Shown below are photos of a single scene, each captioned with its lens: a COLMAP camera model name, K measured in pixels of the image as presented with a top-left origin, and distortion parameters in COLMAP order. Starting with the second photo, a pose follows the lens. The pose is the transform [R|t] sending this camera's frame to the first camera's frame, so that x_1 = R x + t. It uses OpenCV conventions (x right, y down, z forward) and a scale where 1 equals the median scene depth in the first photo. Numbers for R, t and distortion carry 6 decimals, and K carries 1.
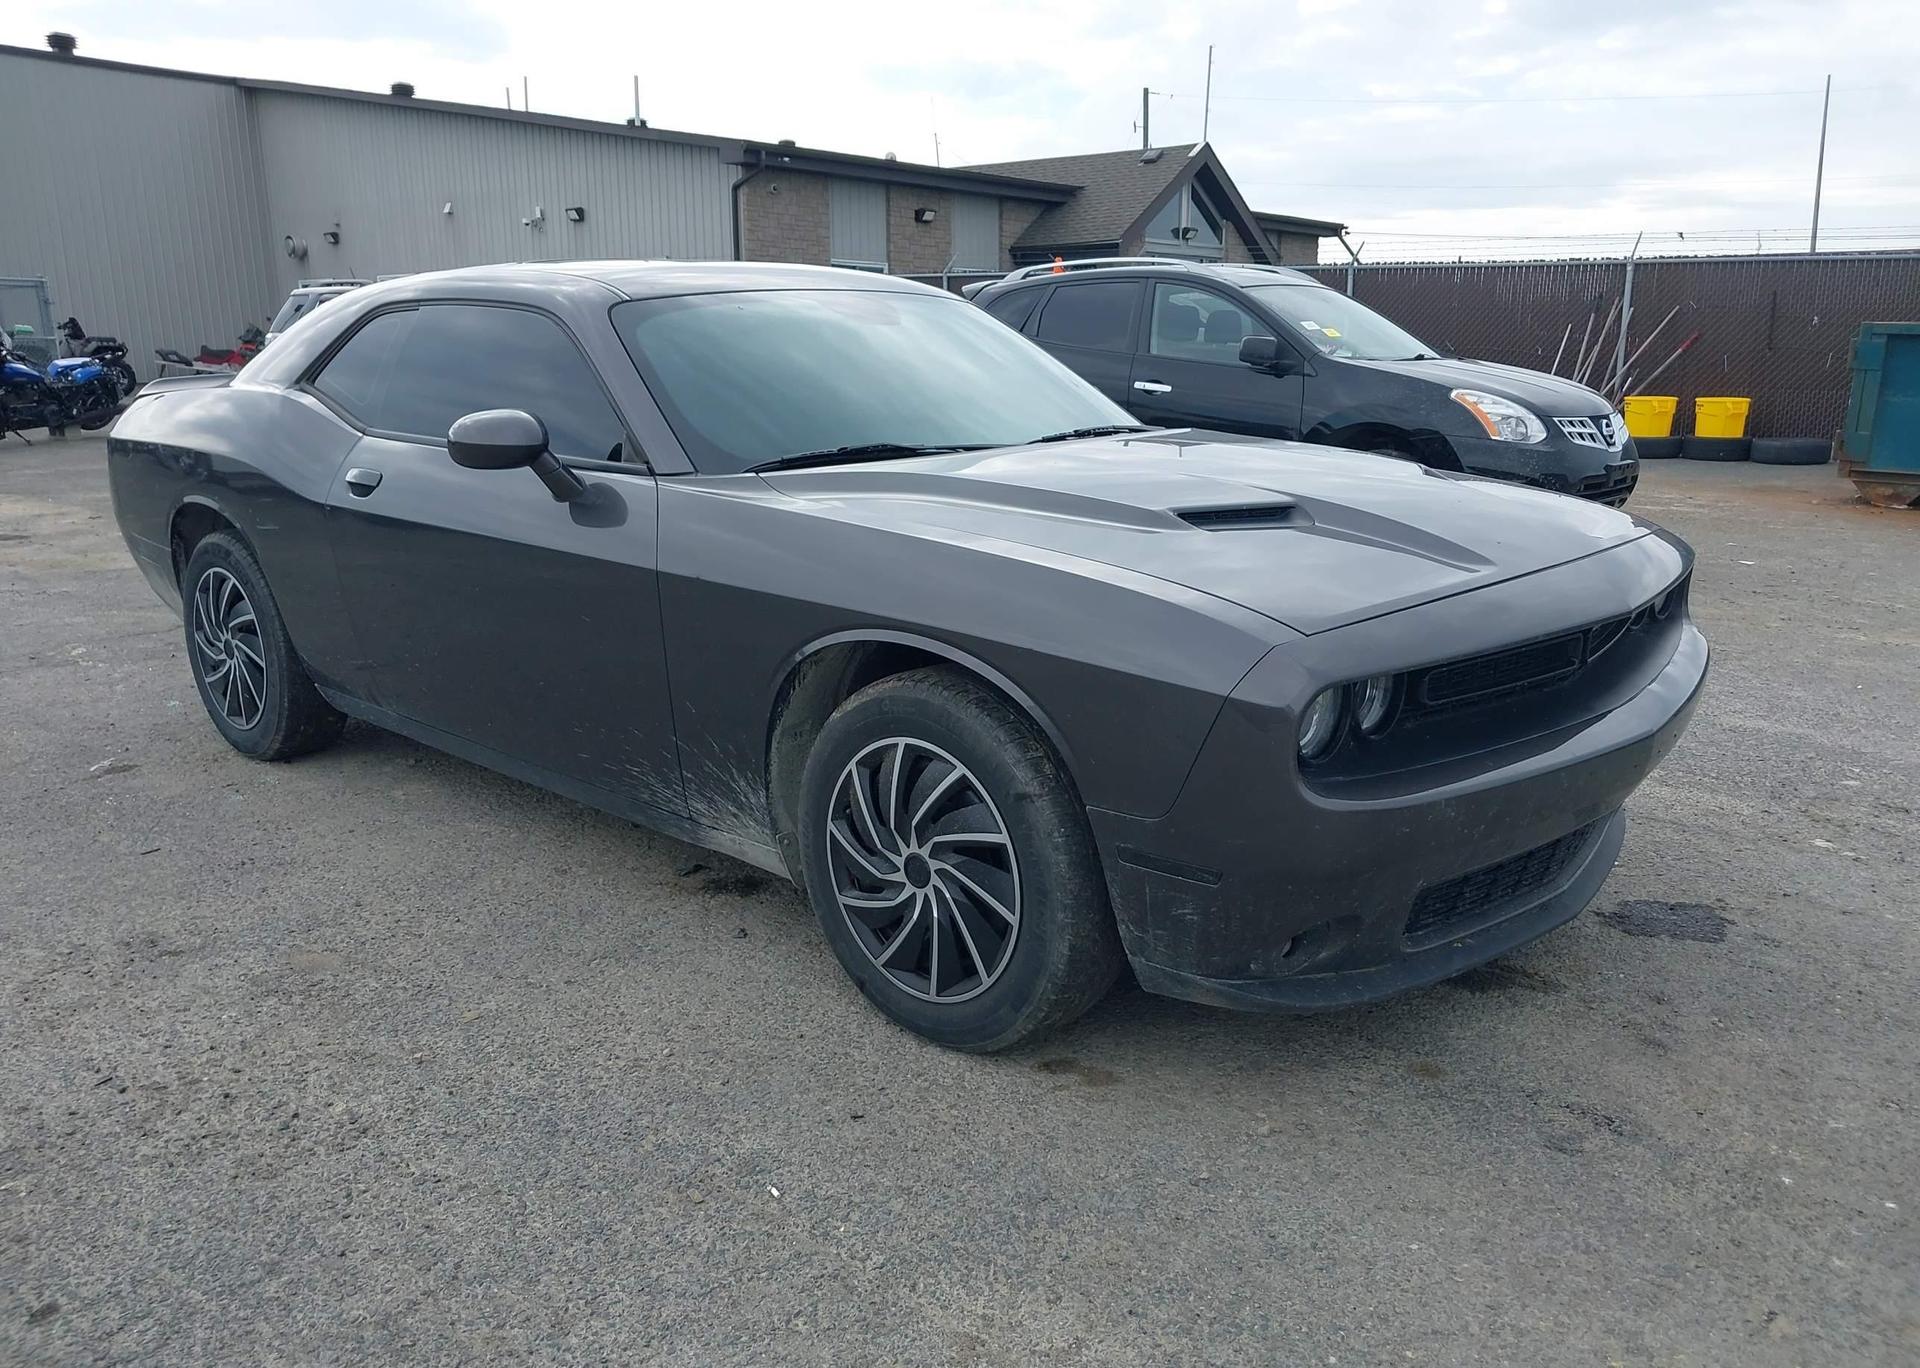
lens RADIAL K [[1514.9, 0, 975.5], [0, 1514.9, 724.4], [0, 0, 1]] dist [0.030373, -0.045379]
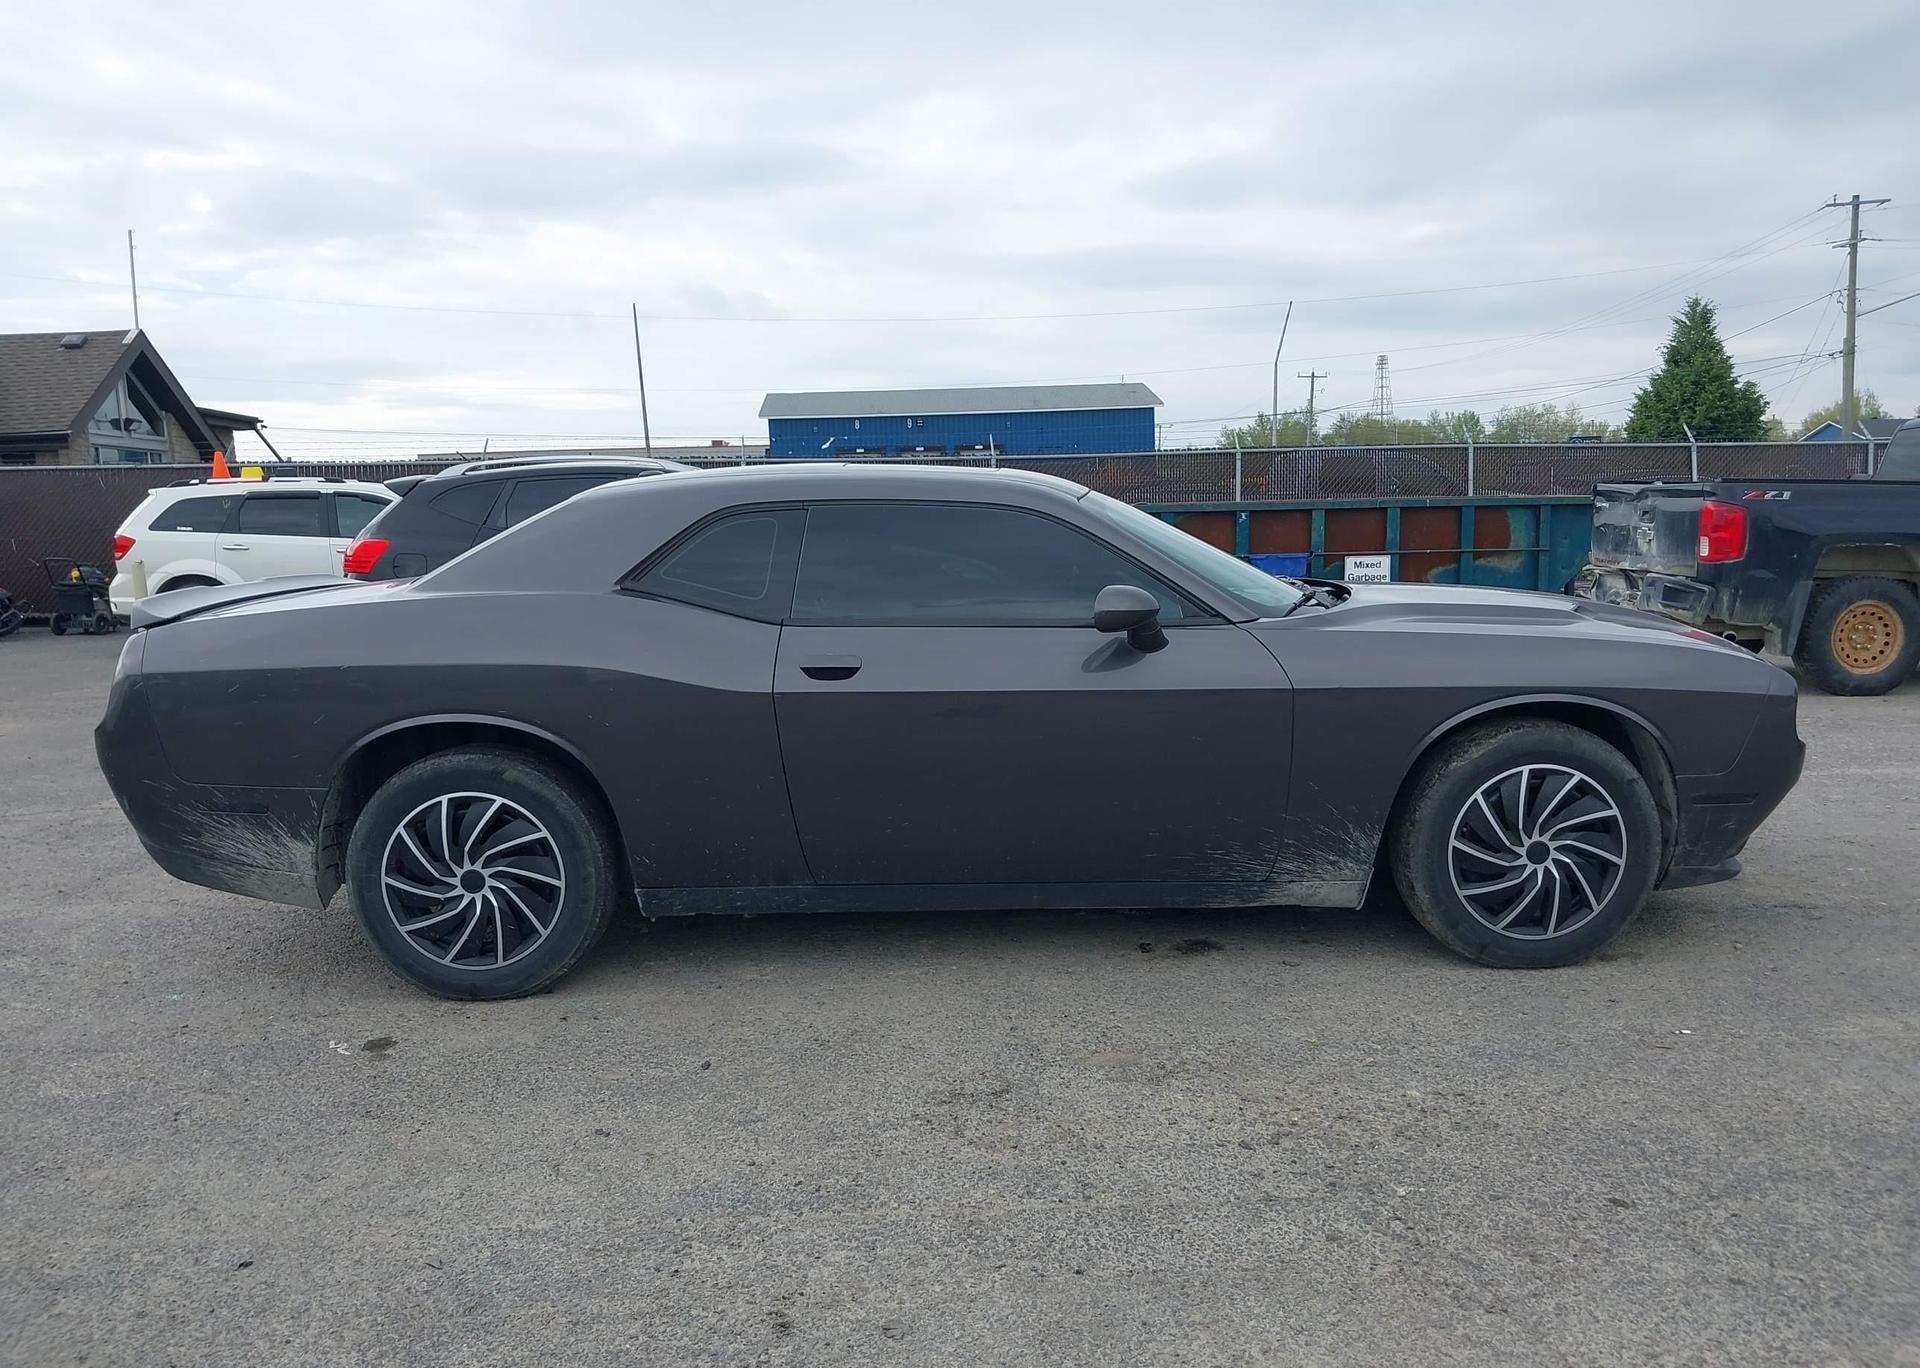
lens RADIAL K [[1514.9, 0, 982.1], [0, 1514.9, 723.6], [0, 0, 1]] dist [0.030373, -0.045379]
pose [[0.726829, -0.113503, 0.677375, -0.875971], [0.194482, 0.979897, -0.044486, -0.042670], [-0.658708, 0.164071, 0.734291, 0.131008]]
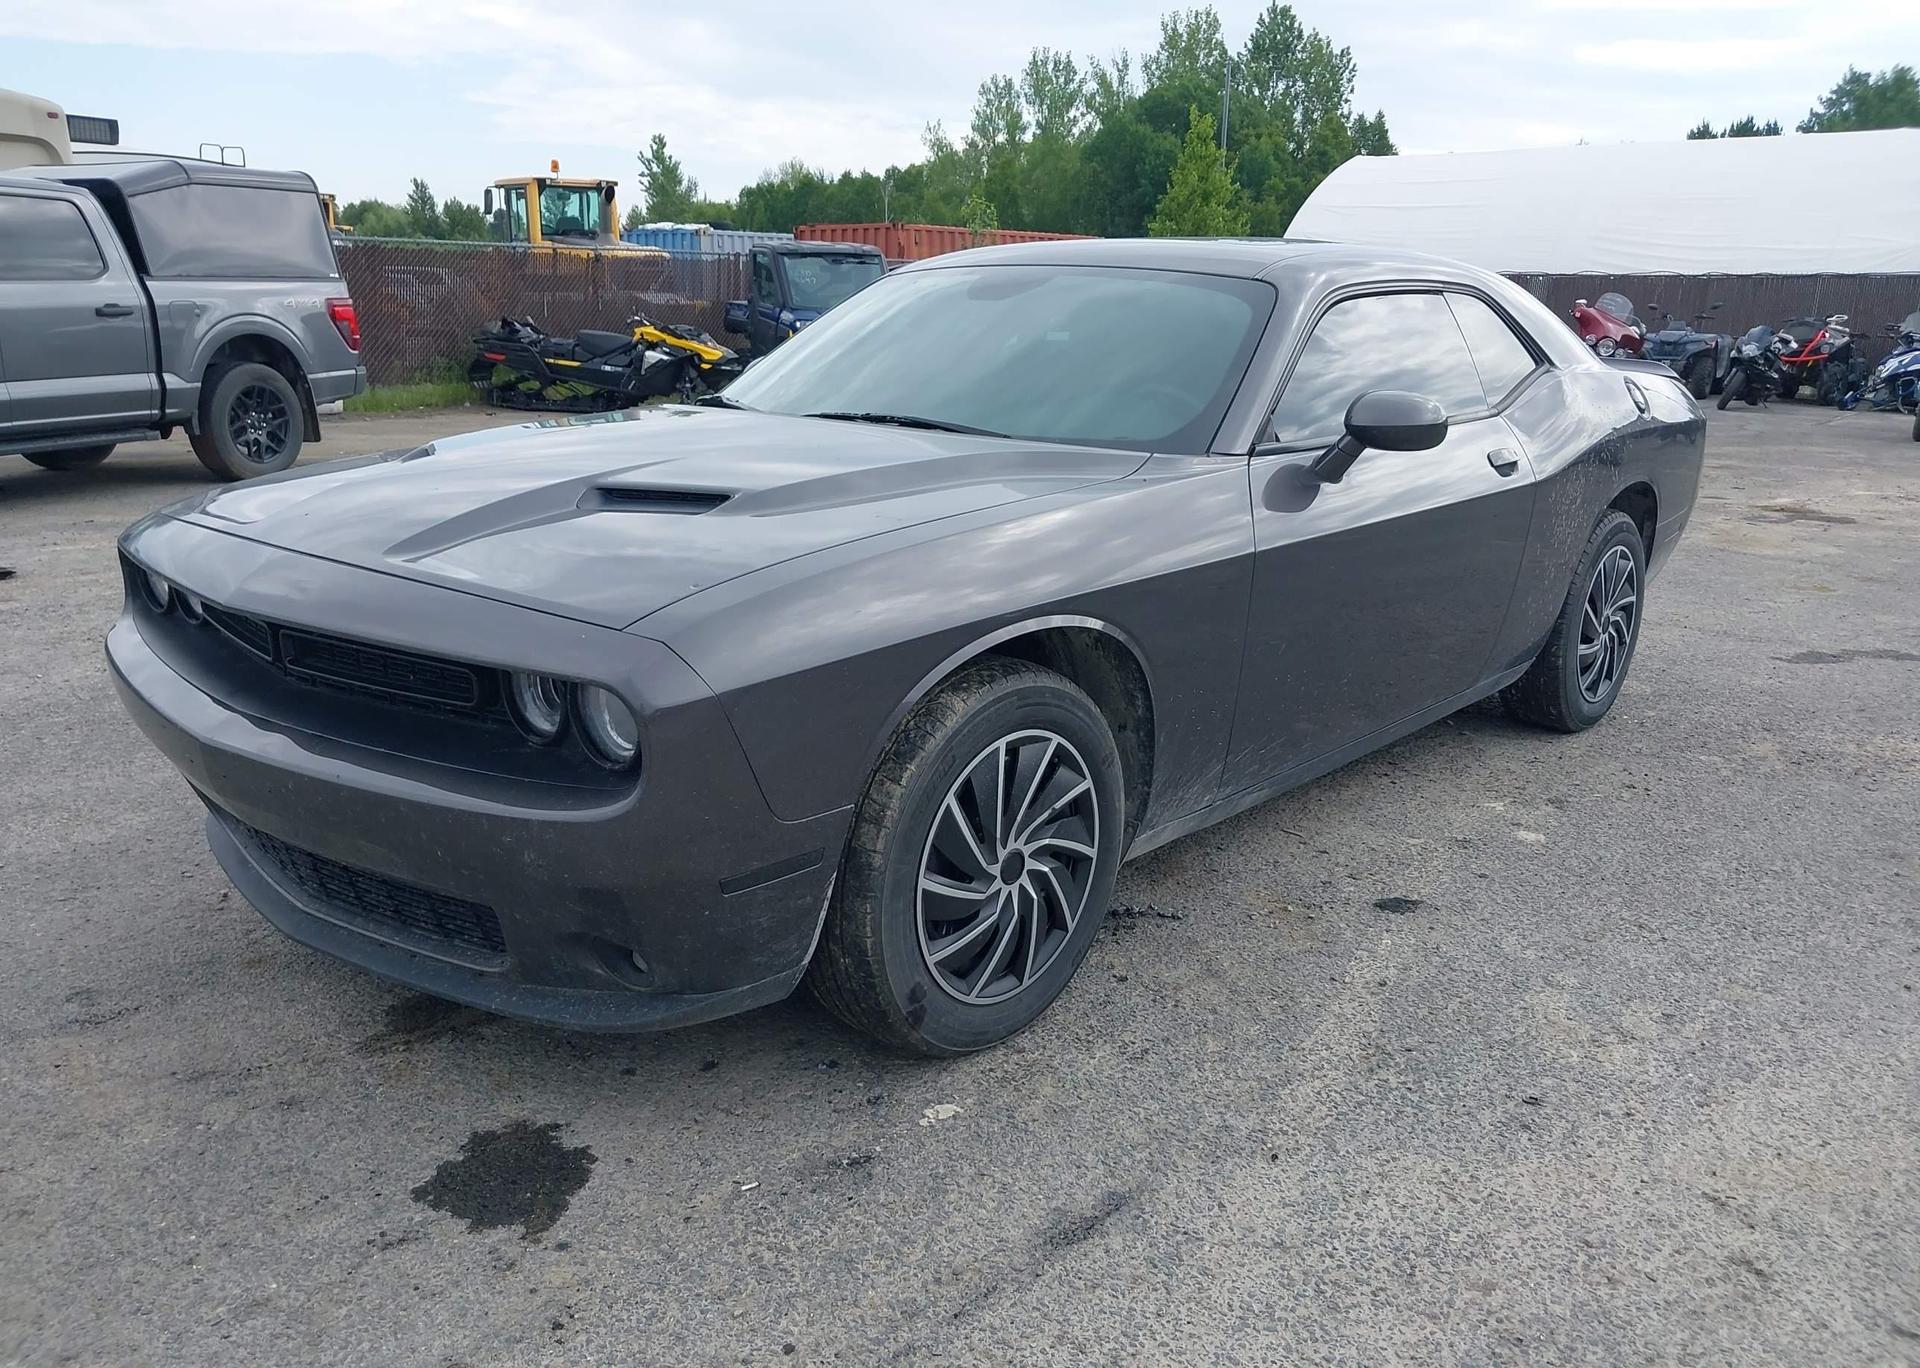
lens RADIAL K [[1514.9, 0, 973.3], [0, 1514.9, 690.4], [0, 0, 1]] dist [0.030373, -0.045379]
pose [[0.018380, 0.257755, -0.966035, 0.783750], [-0.277709, 0.929496, 0.242722, -0.218829], [0.960489, 0.263816, 0.088665, 0.799690]]
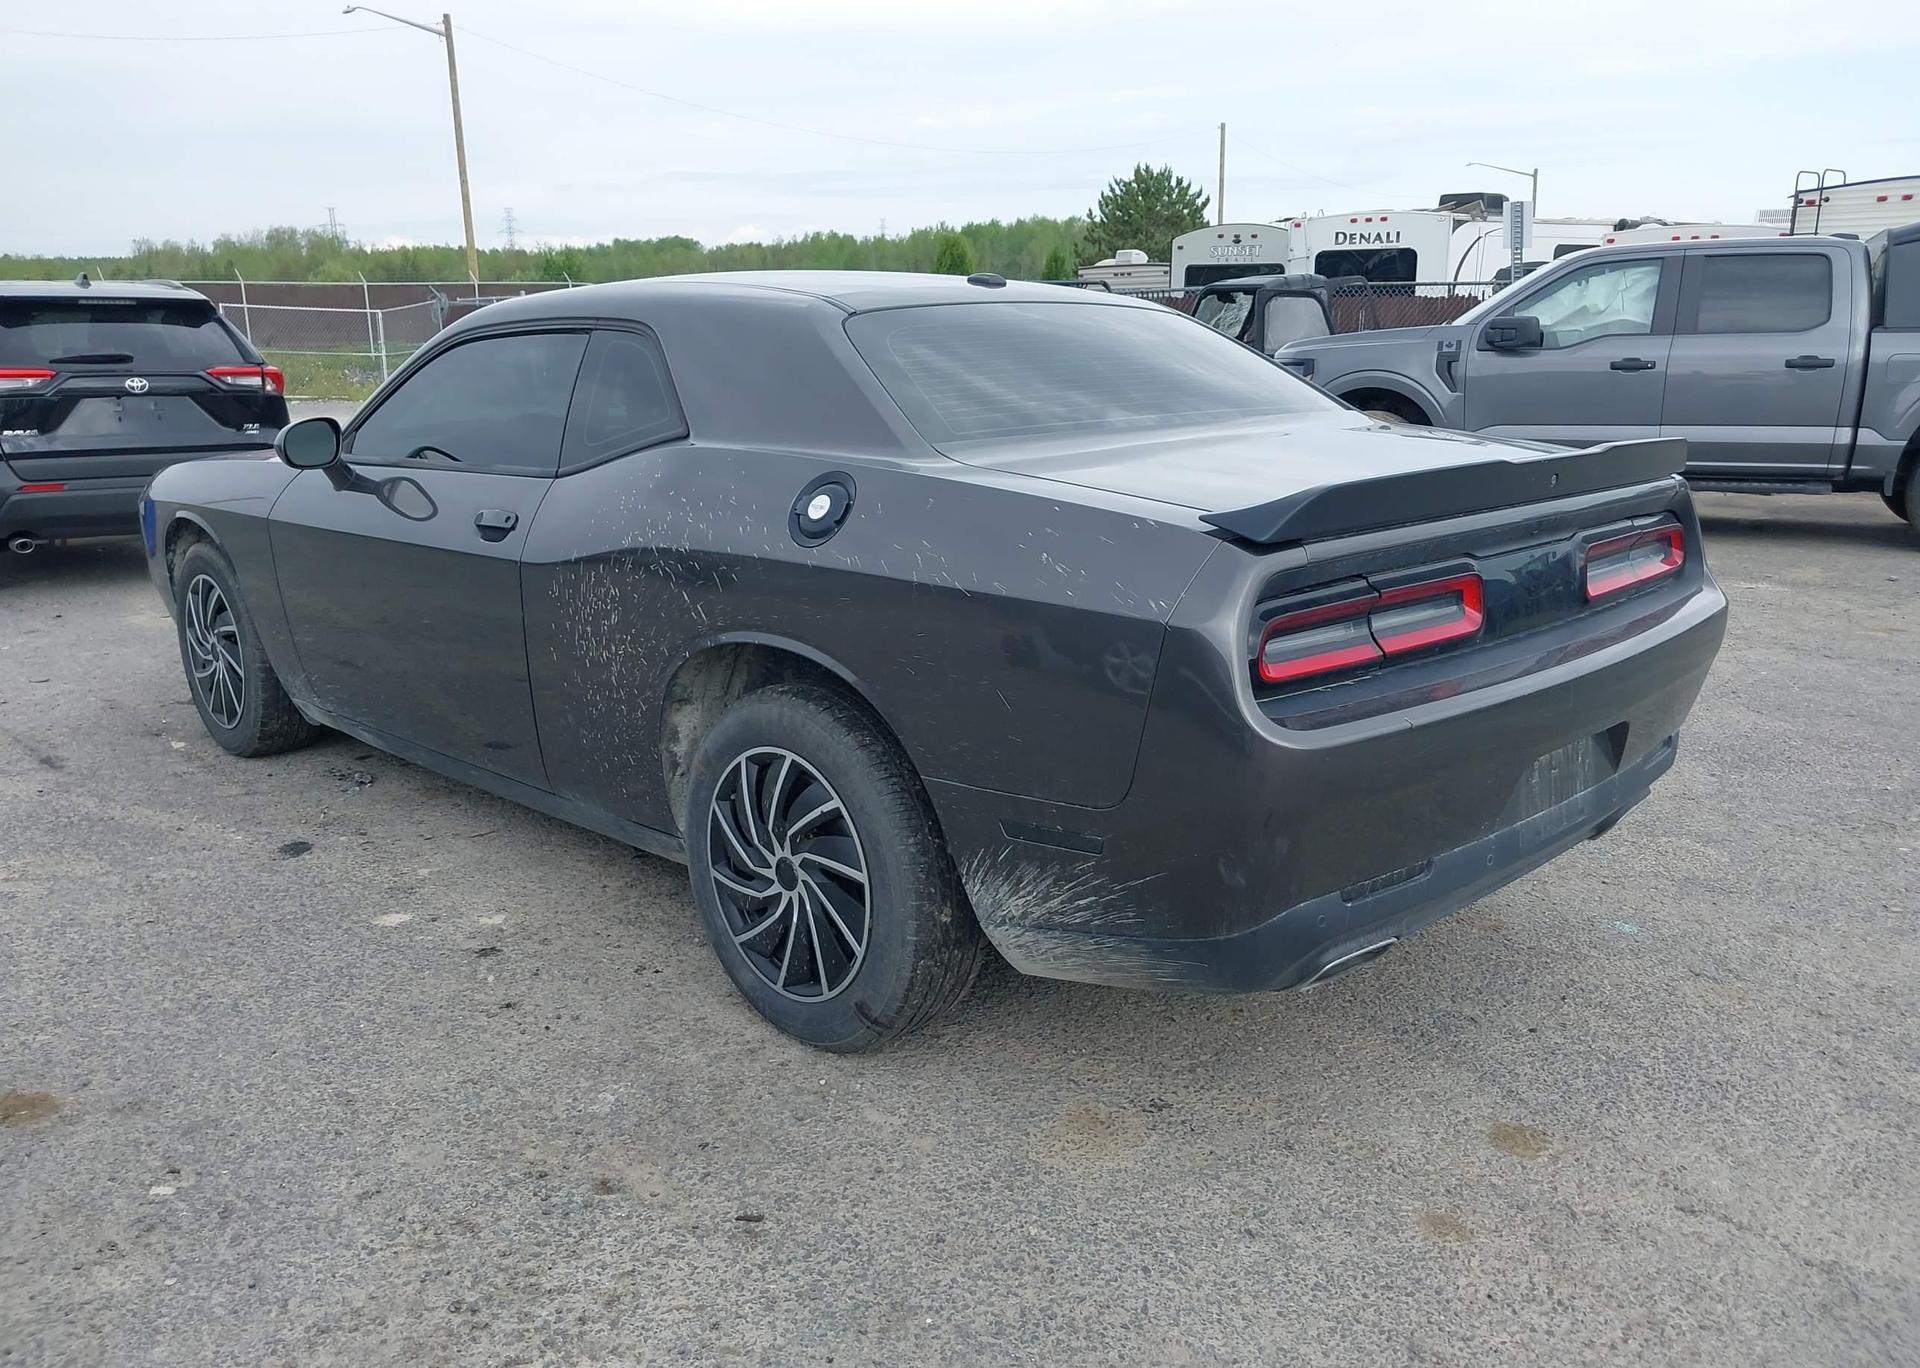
lens RADIAL K [[1514.9, 0, 972.7], [0, 1514.9, 693.7], [0, 0, 1]] dist [0.030373, -0.045379]
pose [[-0.998840, -0.001353, 0.048136, -0.332801], [0.021816, 0.878418, 0.477394, -0.488451], [-0.042930, 0.477890, -0.877370, 1.802128]]
